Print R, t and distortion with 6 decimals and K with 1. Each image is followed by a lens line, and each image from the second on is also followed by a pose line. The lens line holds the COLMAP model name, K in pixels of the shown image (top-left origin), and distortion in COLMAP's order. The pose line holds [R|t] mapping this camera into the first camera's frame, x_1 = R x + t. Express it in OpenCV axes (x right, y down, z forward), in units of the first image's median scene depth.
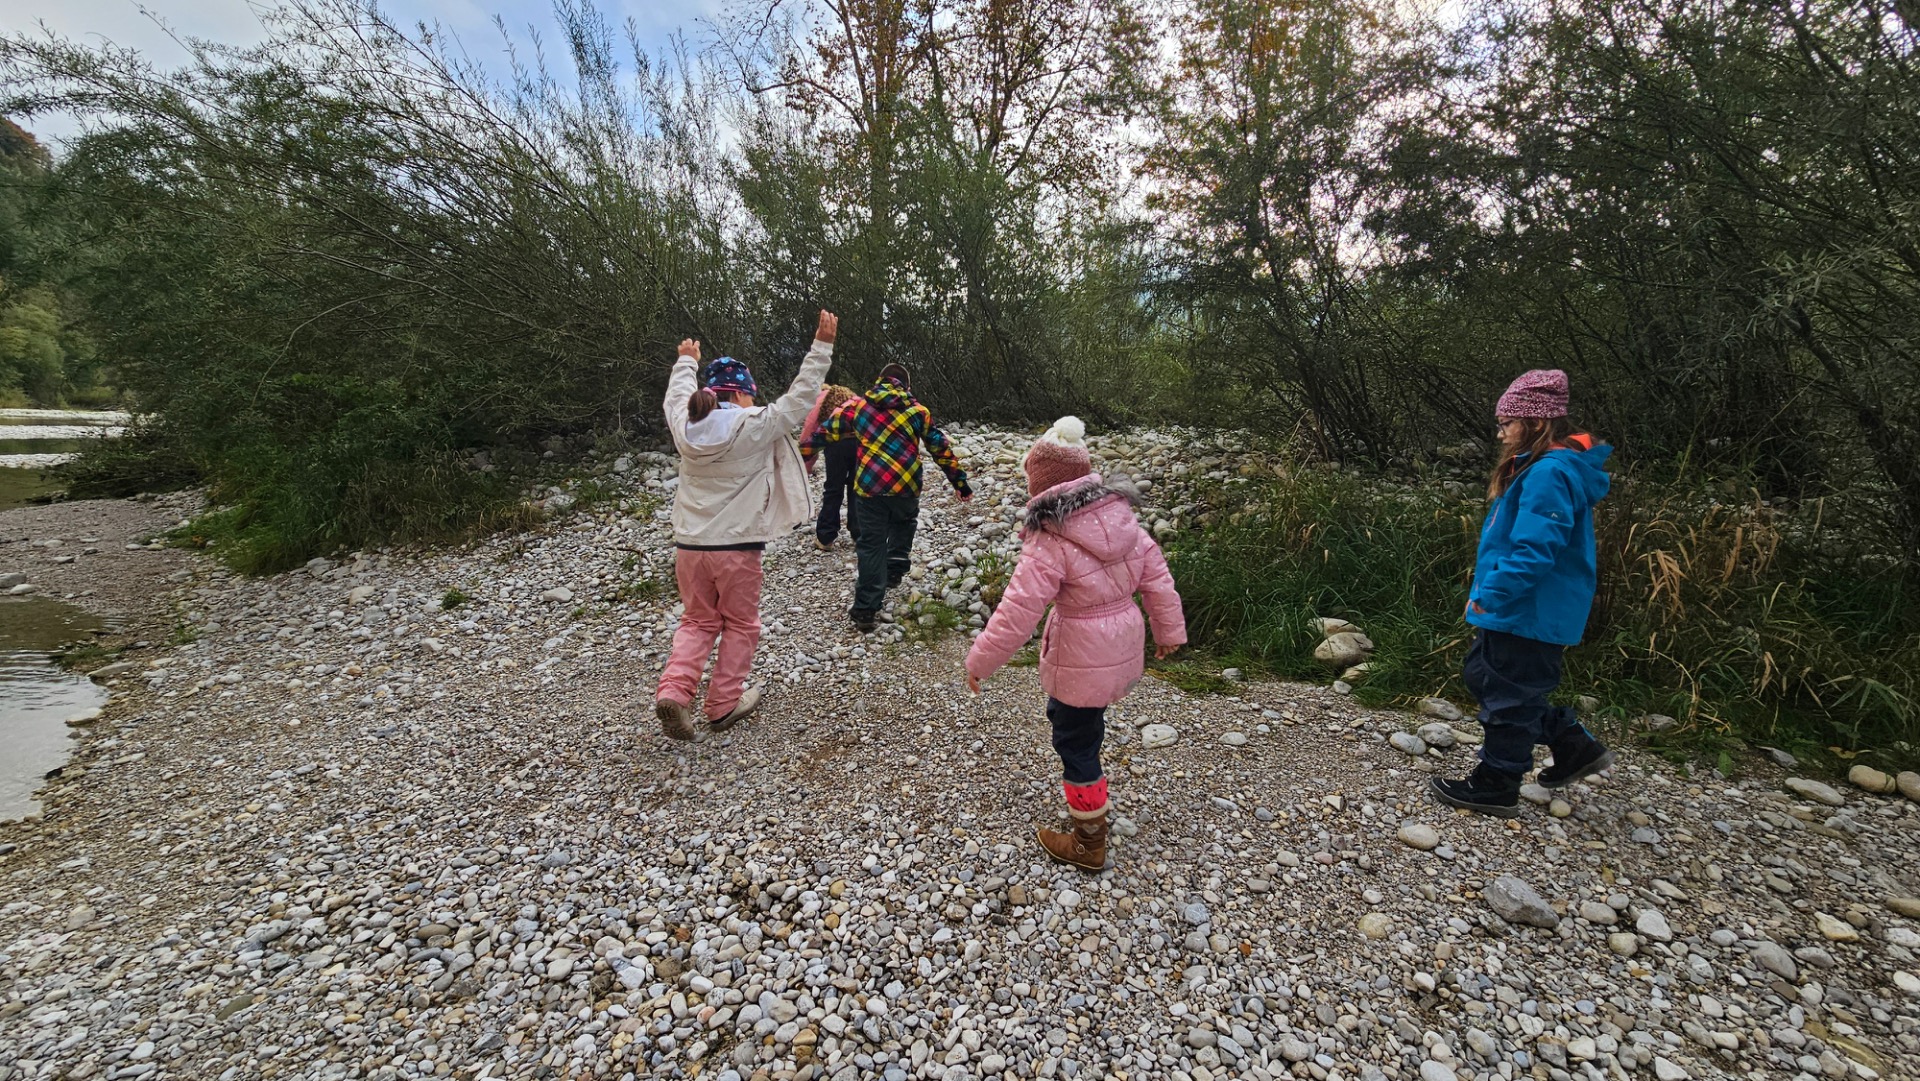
lens RADIAL K [[802.7, 0, 955.9], [0, 802.7, 538.5], [0, 0, 1]] dist [-0.002110, 0.002670]
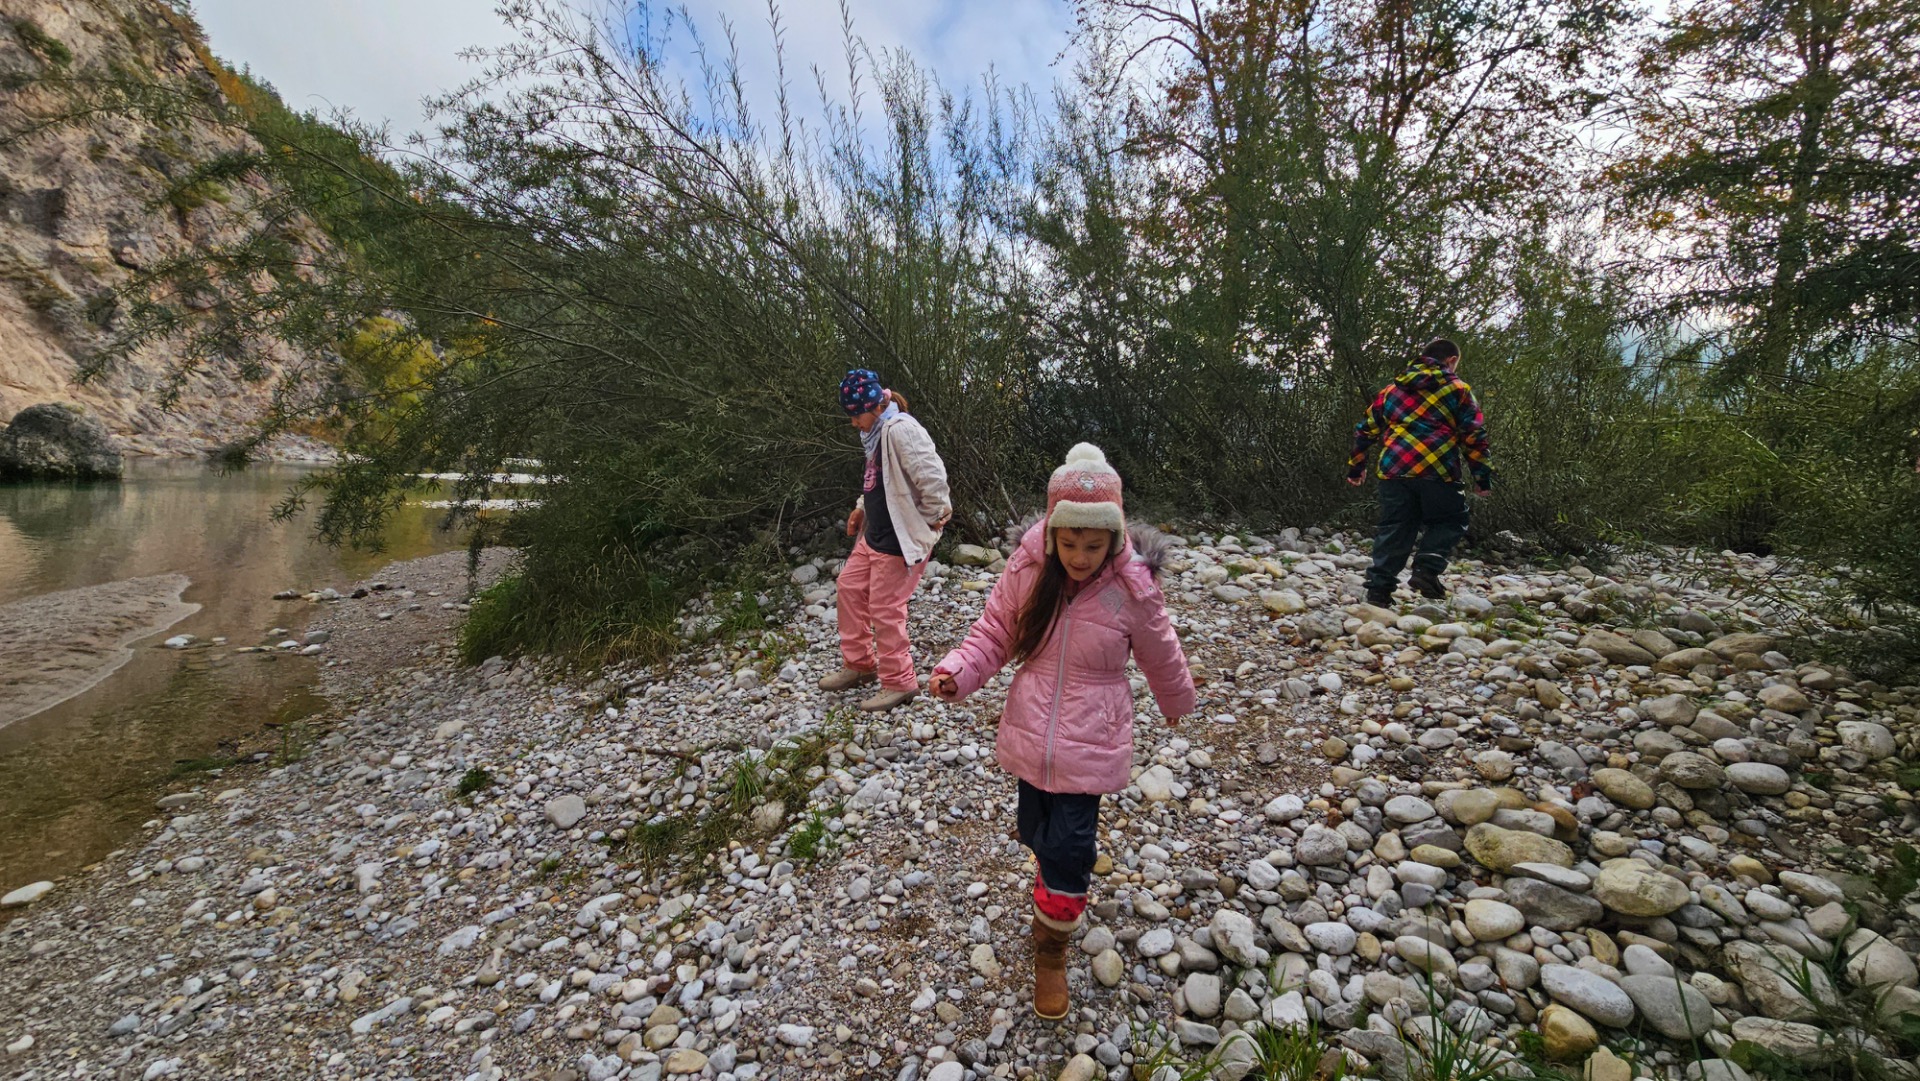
lens RADIAL K [[802.7, 0, 967.8], [0, 802.7, 539.9], [0, 0, 1]] dist [-0.002110, 0.002670]
pose [[0.916237, 0.059396, -0.396208, 0.009941], [-0.090532, 0.994064, -0.060335, -0.040386], [0.390273, 0.091151, 0.916176, 0.159699]]
